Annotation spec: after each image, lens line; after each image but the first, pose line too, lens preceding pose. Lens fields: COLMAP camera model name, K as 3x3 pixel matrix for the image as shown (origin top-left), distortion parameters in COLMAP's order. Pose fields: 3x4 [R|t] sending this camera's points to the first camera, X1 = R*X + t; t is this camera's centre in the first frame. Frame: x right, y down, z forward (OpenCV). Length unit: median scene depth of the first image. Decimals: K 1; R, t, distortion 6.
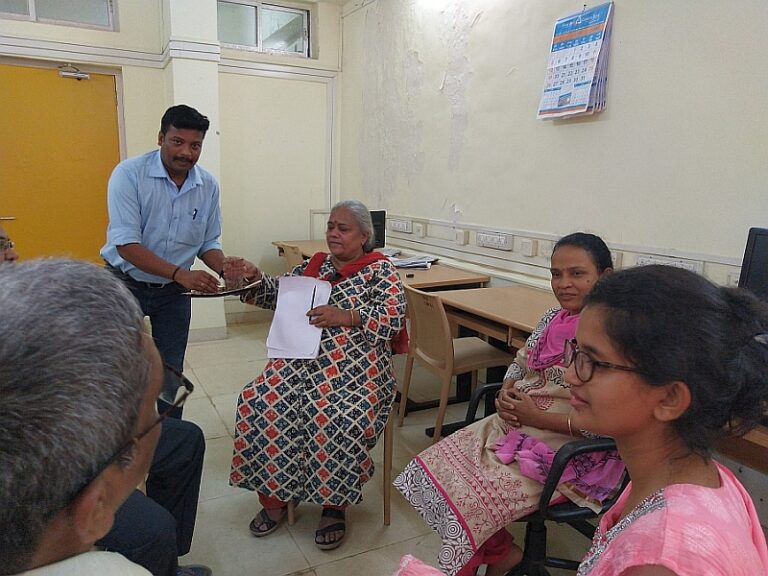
lens RADIAL K [[567.9, 0, 384.0], [0, 567.9, 288.0], [0, 0, 1]] dist [-0.004808, -0.001717]
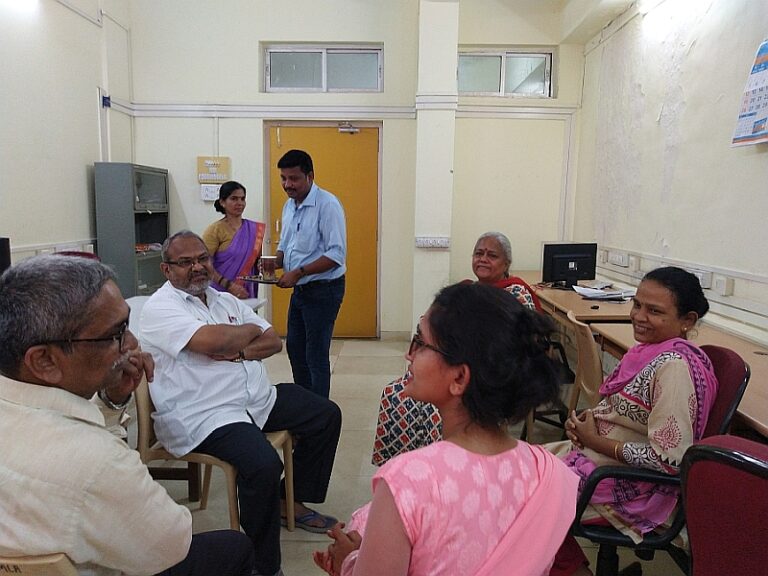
lens RADIAL K [[574.7, 0, 384.4], [0, 574.7, 304.7], [0, 0, 1]] dist [-0.134964, 0.103006]
pose [[0.871833, 0.071023, -0.484626, 0.285930], [-0.086241, 0.996232, -0.009146, 0.017857], [0.482151, 0.049769, 0.874674, -0.057125]]
